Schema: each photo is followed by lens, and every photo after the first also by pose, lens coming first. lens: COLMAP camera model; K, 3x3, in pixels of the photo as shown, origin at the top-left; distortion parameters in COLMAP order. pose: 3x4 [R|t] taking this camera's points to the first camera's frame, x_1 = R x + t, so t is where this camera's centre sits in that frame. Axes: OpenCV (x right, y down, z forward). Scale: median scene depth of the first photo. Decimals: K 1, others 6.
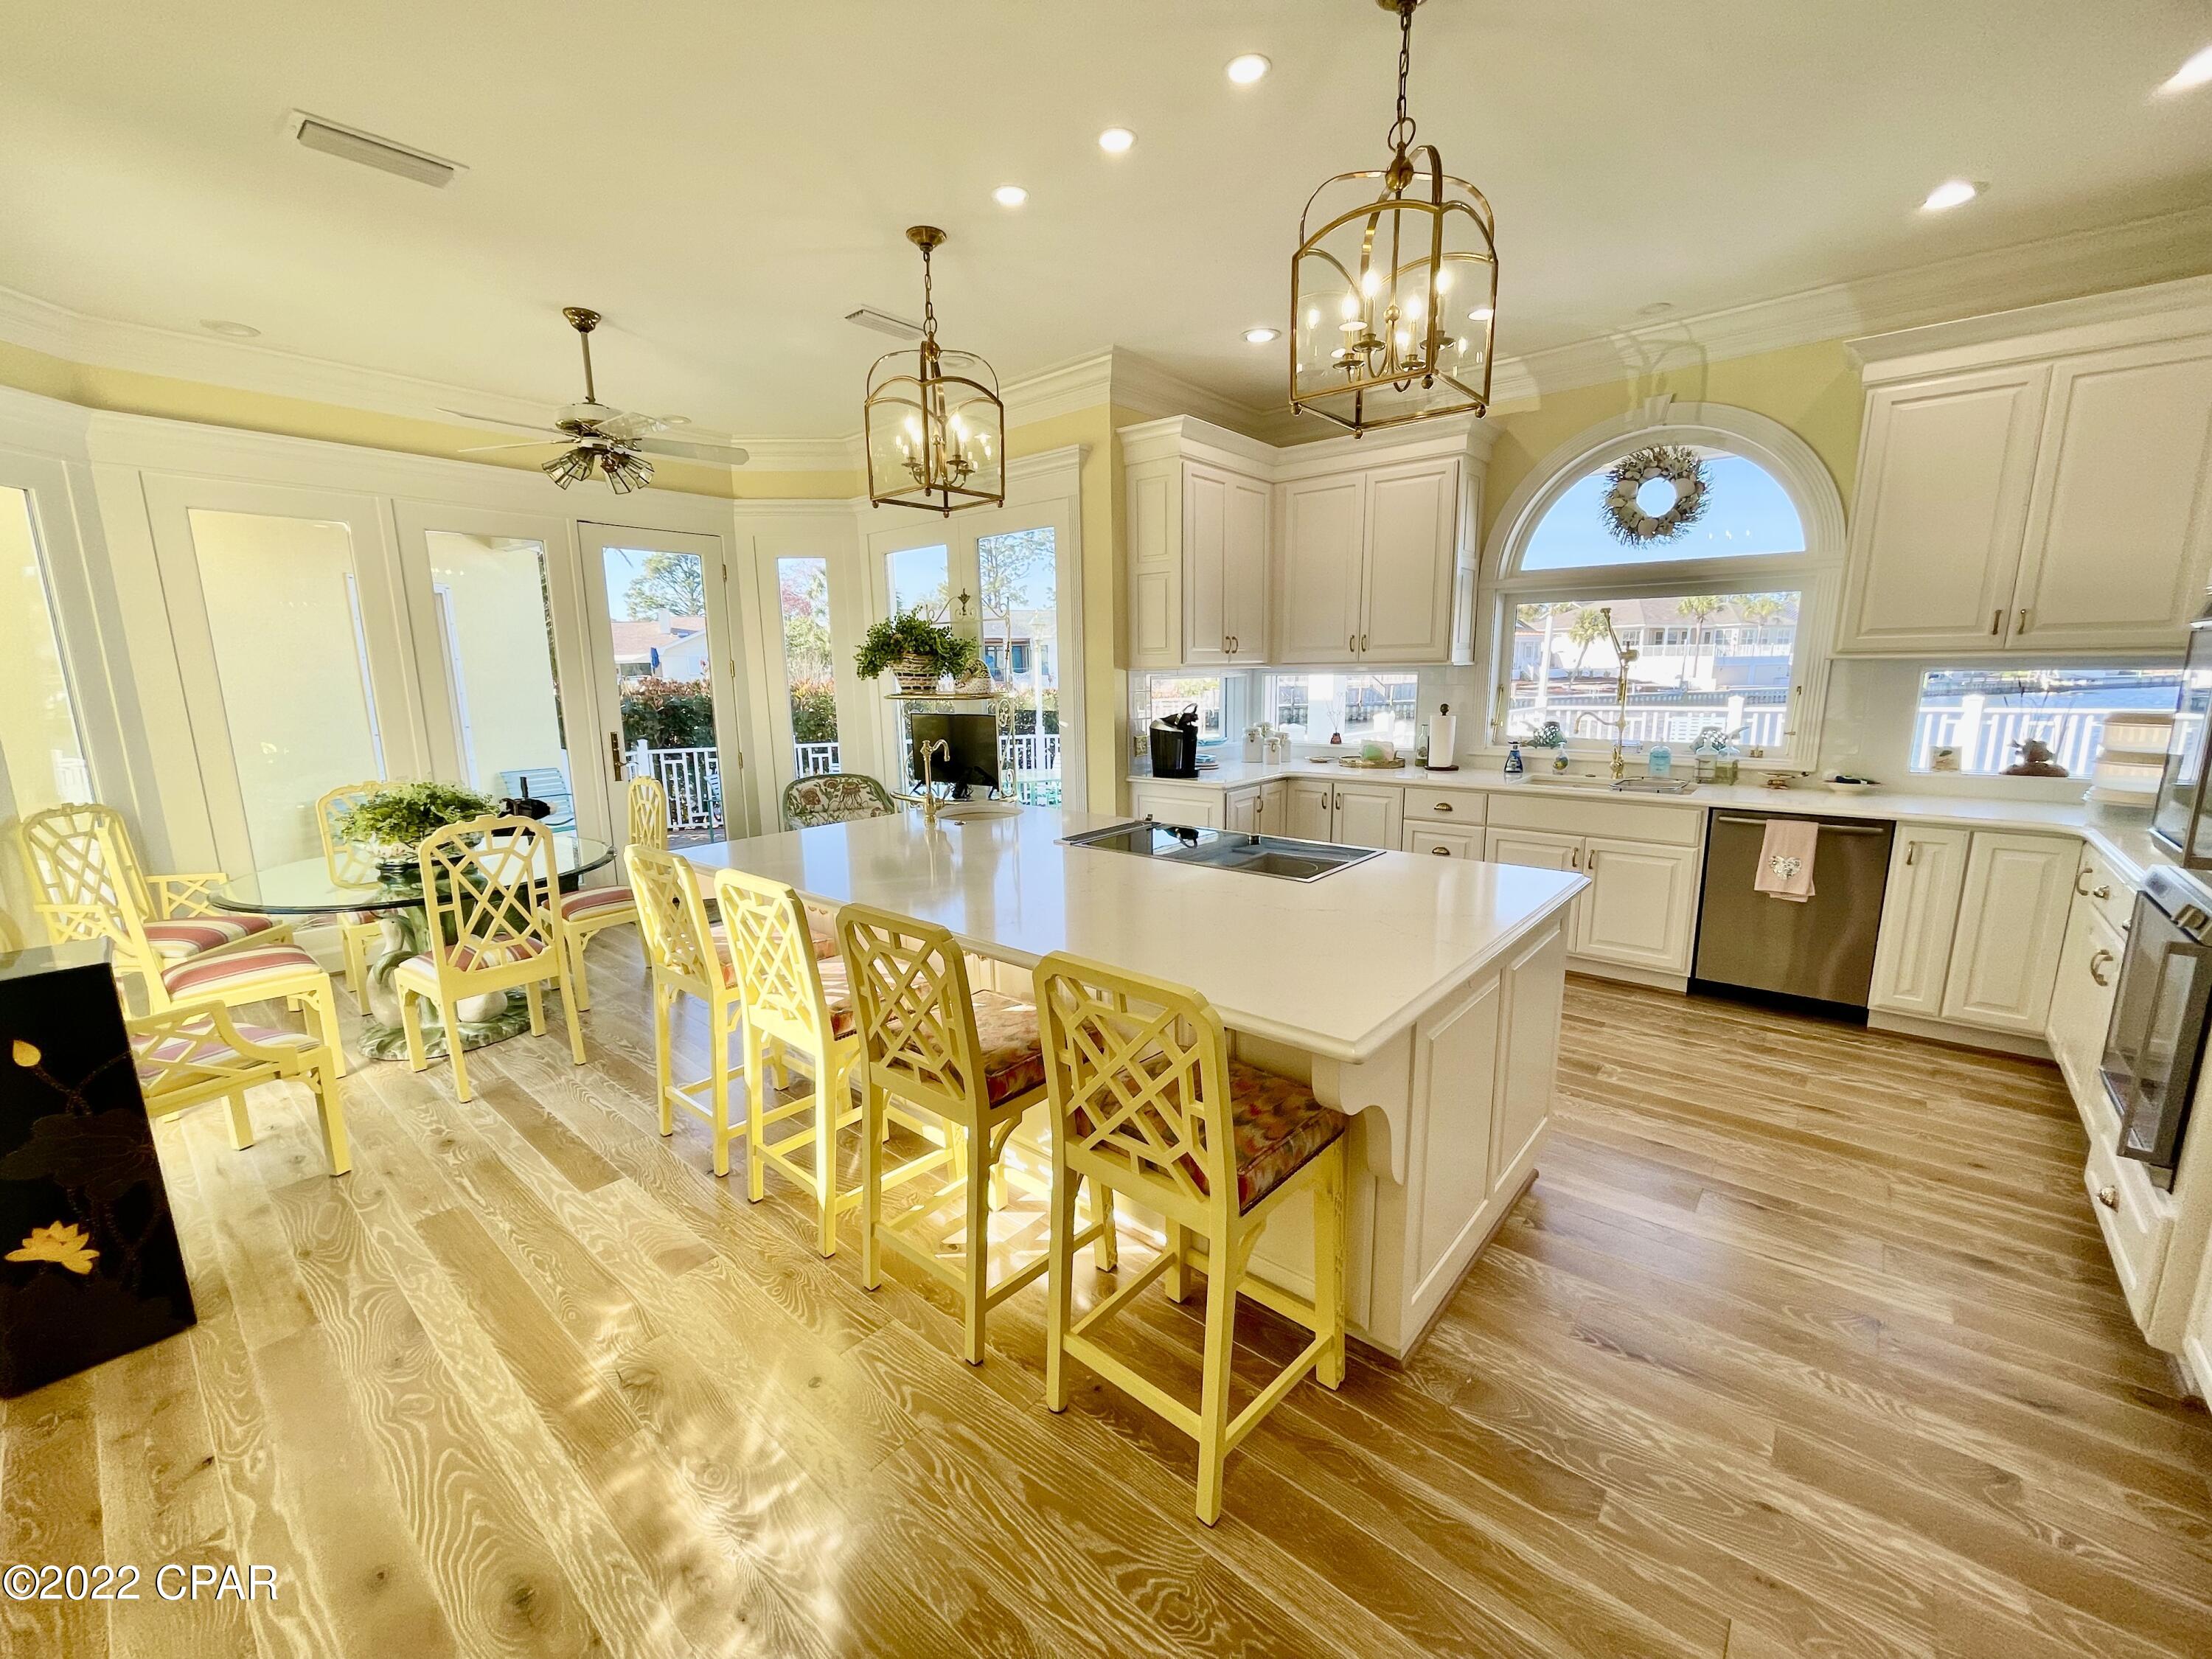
lens RADIAL K [[893.4, 0, 1117.8], [0, 893.4, 838.3], [0, 0, 1]] dist [-0.000256, 0.000139]
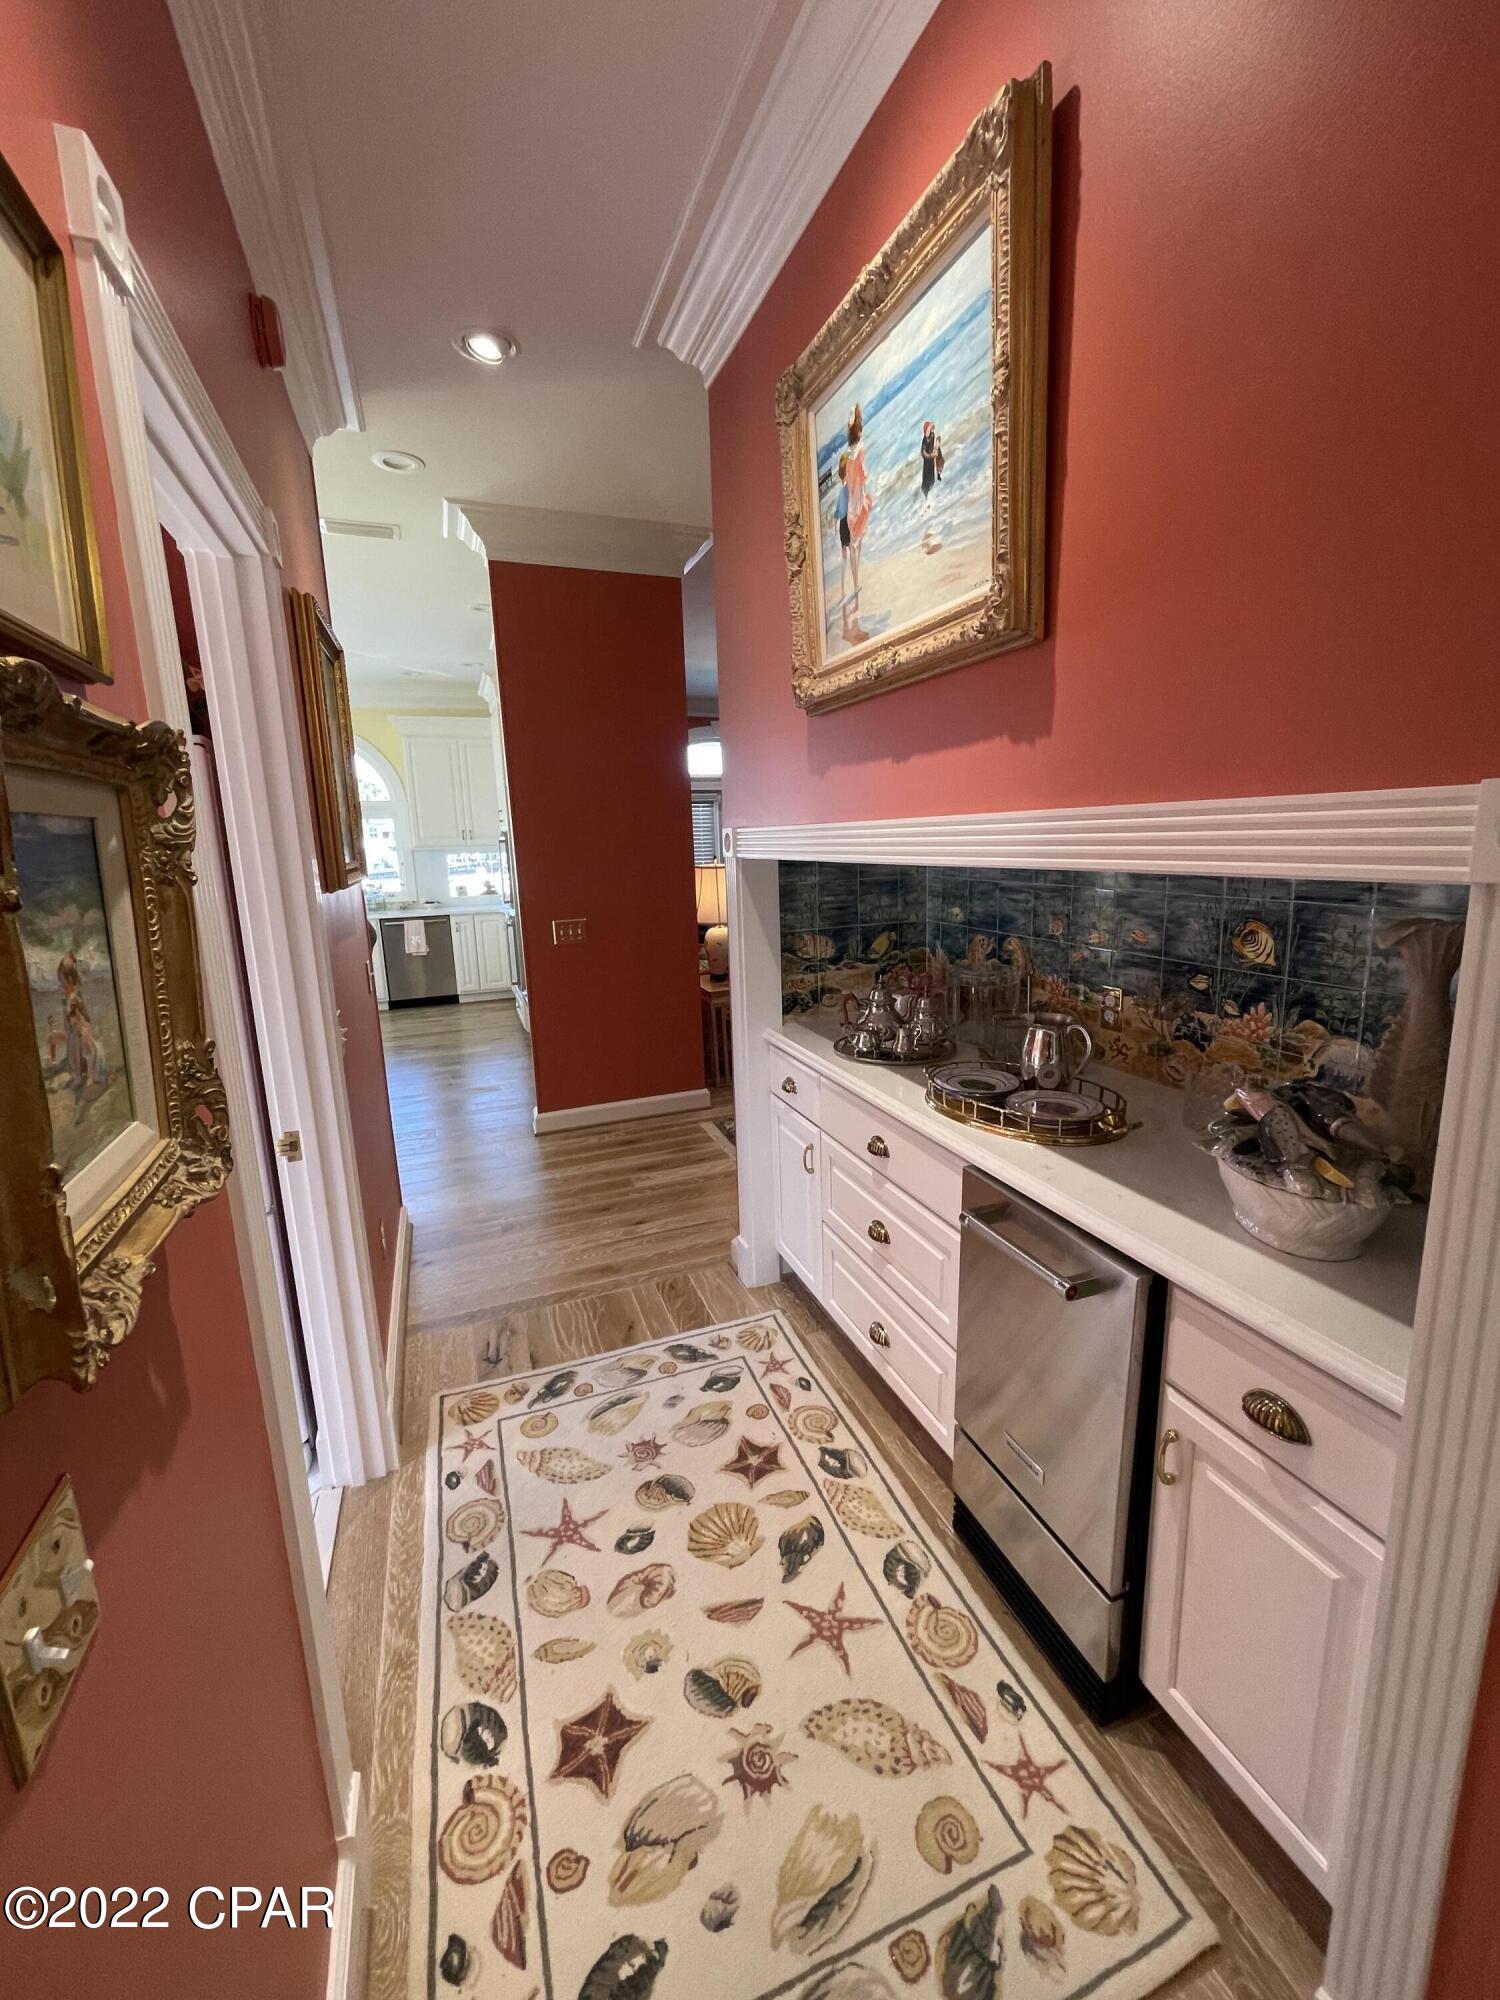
lens RADIAL K [[807.8, 0, 754.6], [0, 807.8, 1002.8], [0, 0, 1]] dist [-0.000256, 0.000139]
pose [[0.484490, -0.162845, 0.859506, -0.633392], [0.193896, 0.978073, 0.076012, 0.200354], [-0.853038, 0.129828, 0.505442, -0.762213]]
